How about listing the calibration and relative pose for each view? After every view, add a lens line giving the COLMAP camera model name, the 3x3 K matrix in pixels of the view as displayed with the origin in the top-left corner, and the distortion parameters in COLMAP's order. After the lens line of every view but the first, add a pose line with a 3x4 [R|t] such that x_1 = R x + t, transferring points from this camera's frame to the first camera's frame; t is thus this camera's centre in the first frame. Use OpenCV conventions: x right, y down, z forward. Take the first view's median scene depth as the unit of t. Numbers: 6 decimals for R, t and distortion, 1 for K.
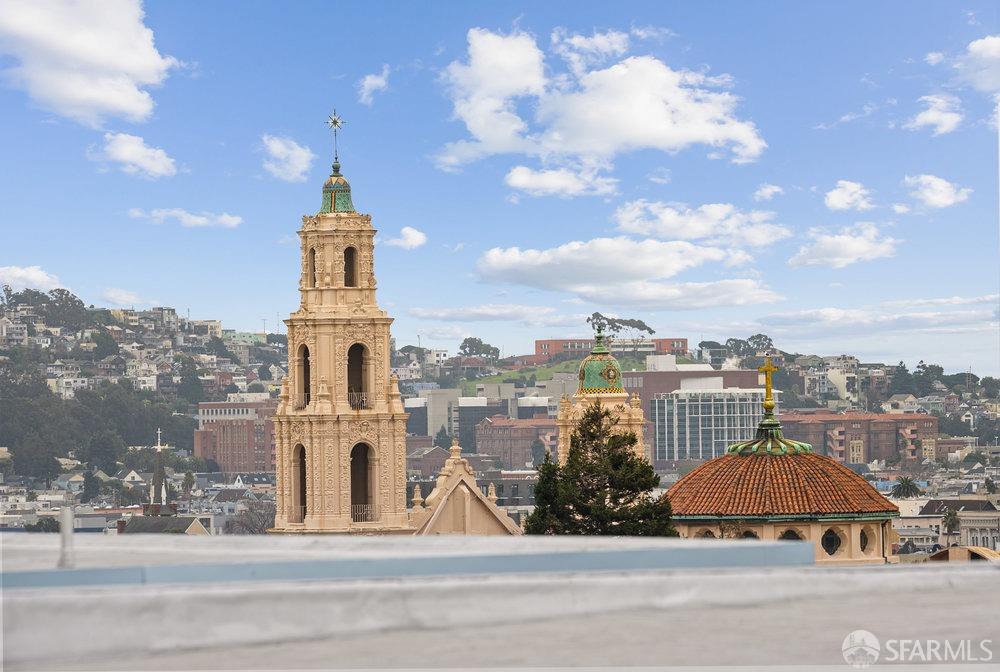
lens RADIAL K [[6324.3, 0, 500.0], [0, 6324.3, 336.1], [0, 0, 1]] dist [-0.061268, 0.000000]
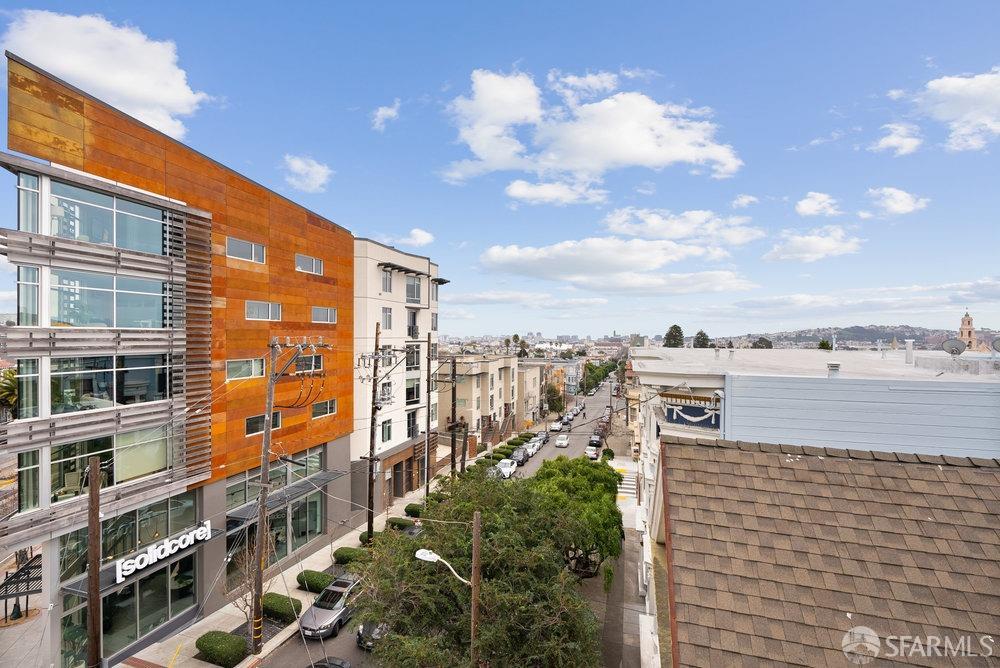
lens RADIAL K [[442.5, 0, 501.5], [0, 442.5, 333.4], [0, 0, 1]] dist [-0.000777, 0.000429]
pose [[0.899715, 0.003903, 0.436460, -0.038459], [-0.002684, 0.999991, -0.003410, 0.003690], [-0.436469, 0.001897, 0.899717, 0.937890]]
